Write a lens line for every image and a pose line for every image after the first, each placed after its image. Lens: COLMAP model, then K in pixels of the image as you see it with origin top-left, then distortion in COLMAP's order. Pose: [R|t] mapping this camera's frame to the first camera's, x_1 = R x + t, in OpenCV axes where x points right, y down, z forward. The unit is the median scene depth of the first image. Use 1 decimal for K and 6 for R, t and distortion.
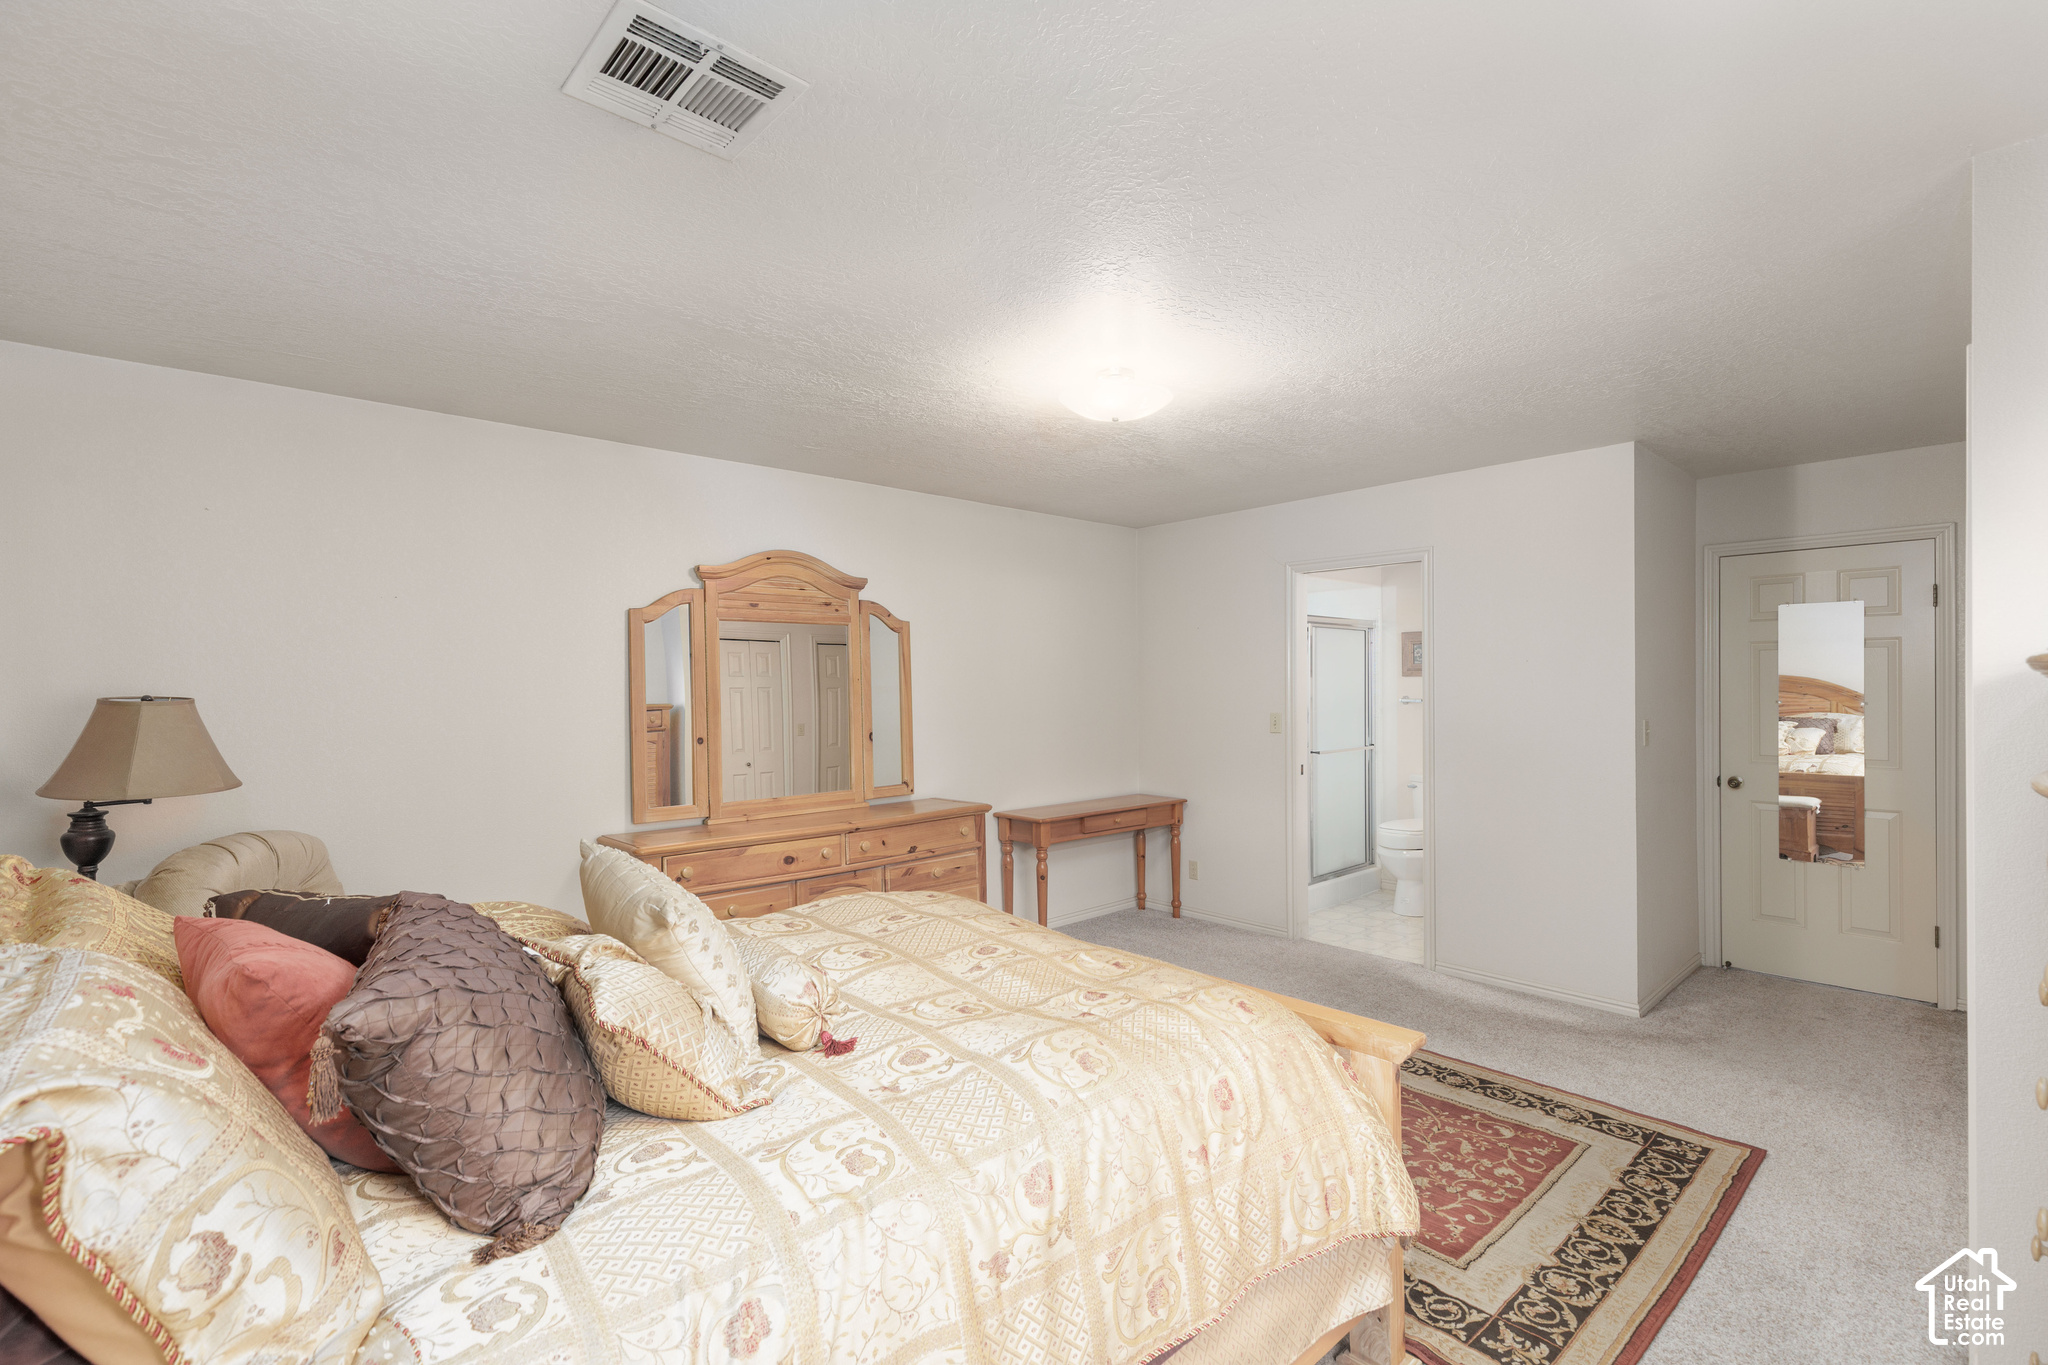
lens RADIAL K [[923.7, 0, 1031.7], [0, 923.7, 686.0], [0, 0, 1]] dist [0.000652, -0.000053]
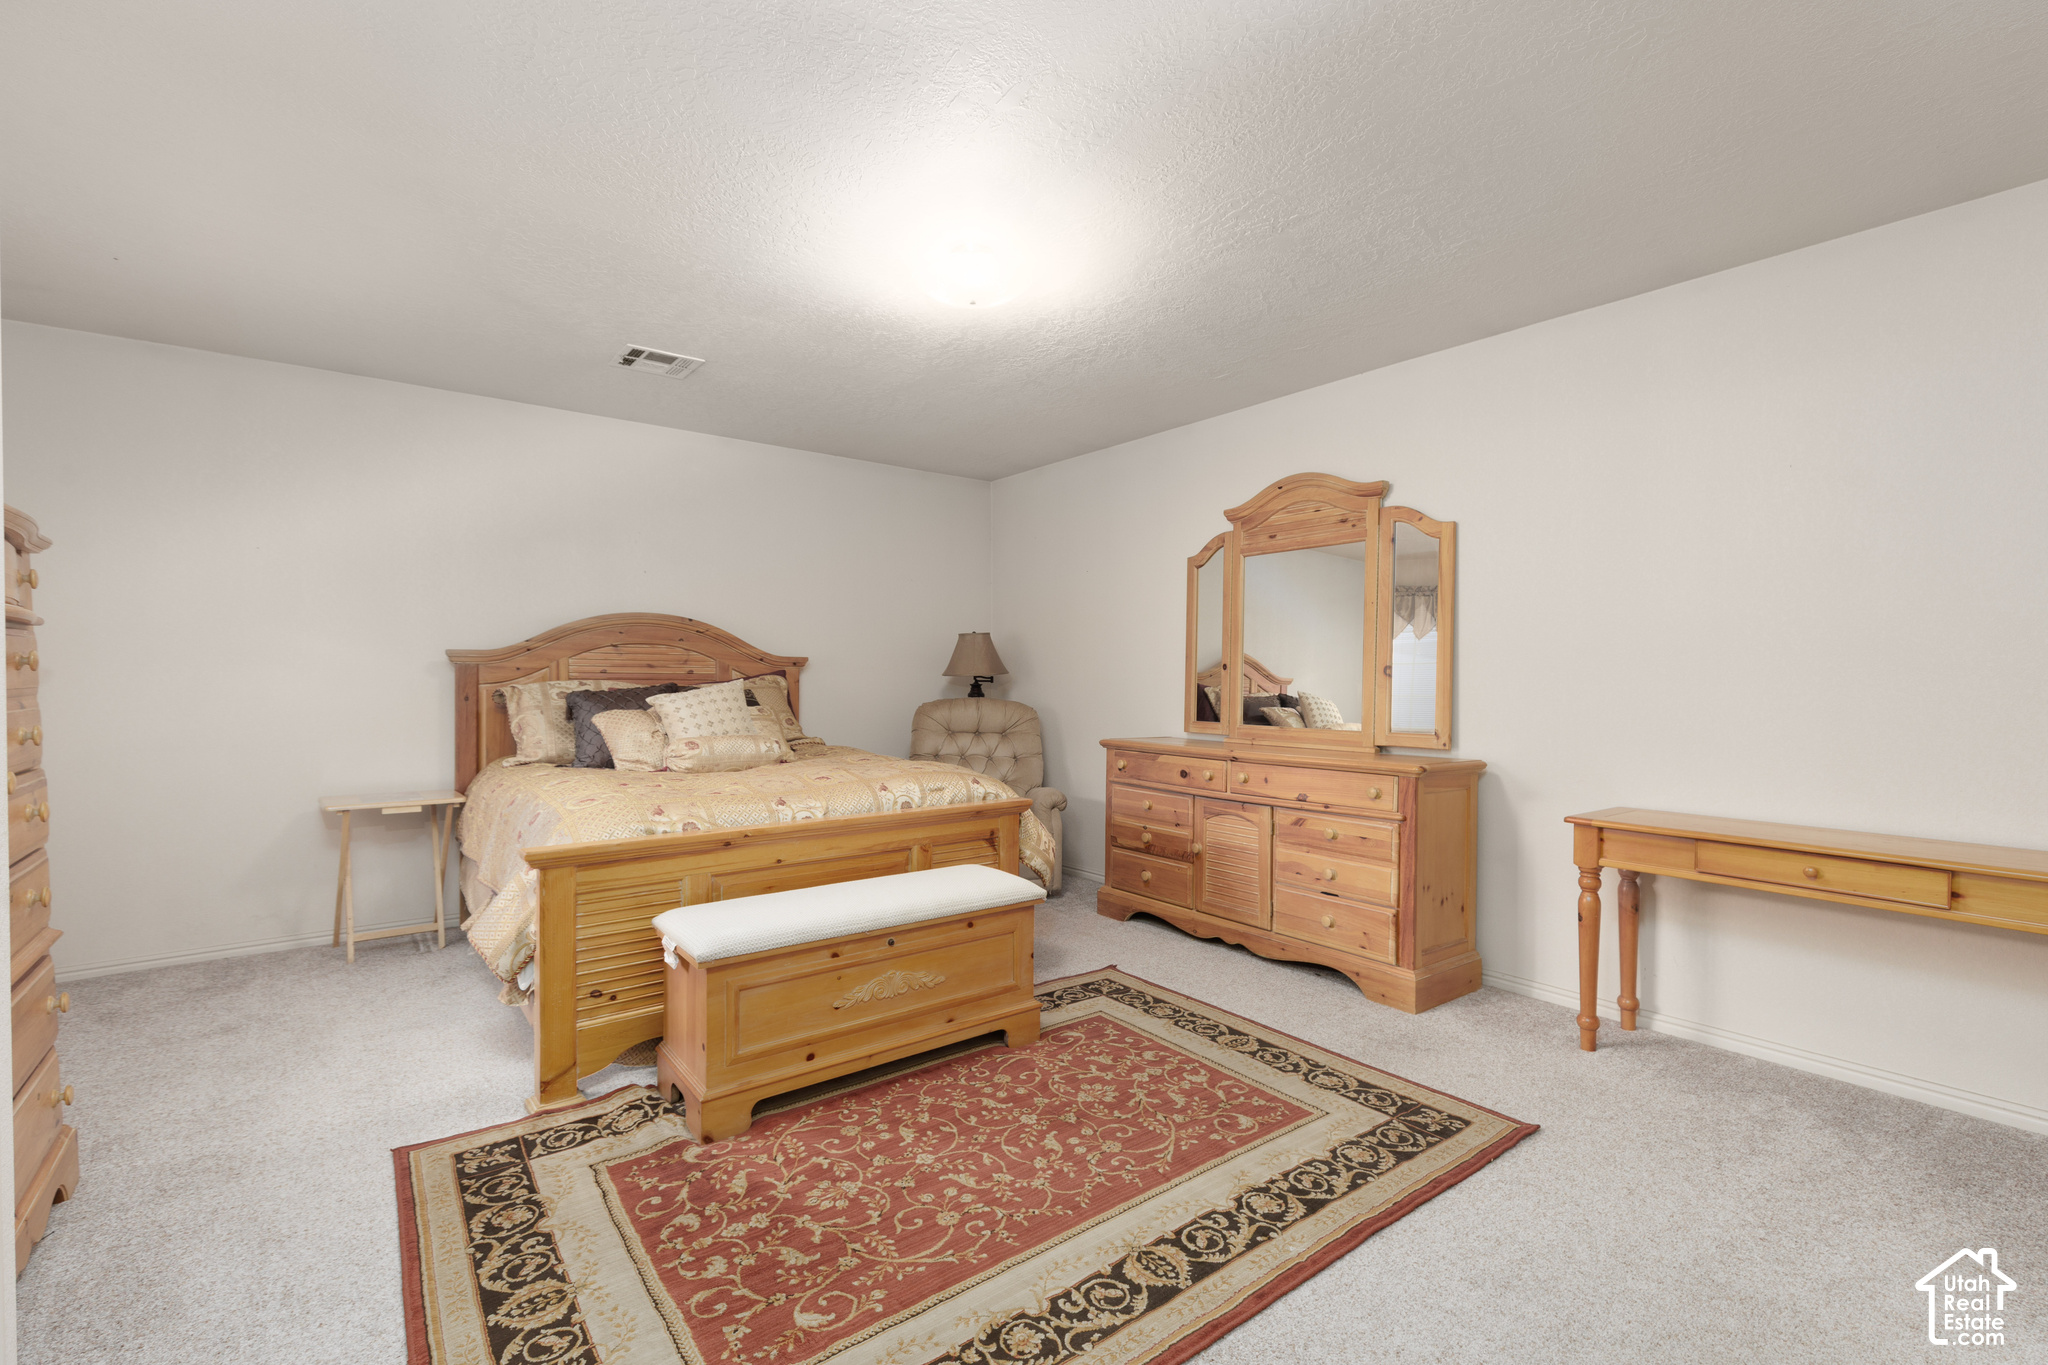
lens RADIAL K [[923.7, 0, 1033.2], [0, 923.7, 680.1], [0, 0, 1]] dist [0.000652, -0.000053]
pose [[-0.092291, 0.012824, -0.995649, 1.282841], [-0.003746, 0.999906, 0.013226, 0.100598], [0.995725, 0.004950, -0.092234, 1.436576]]
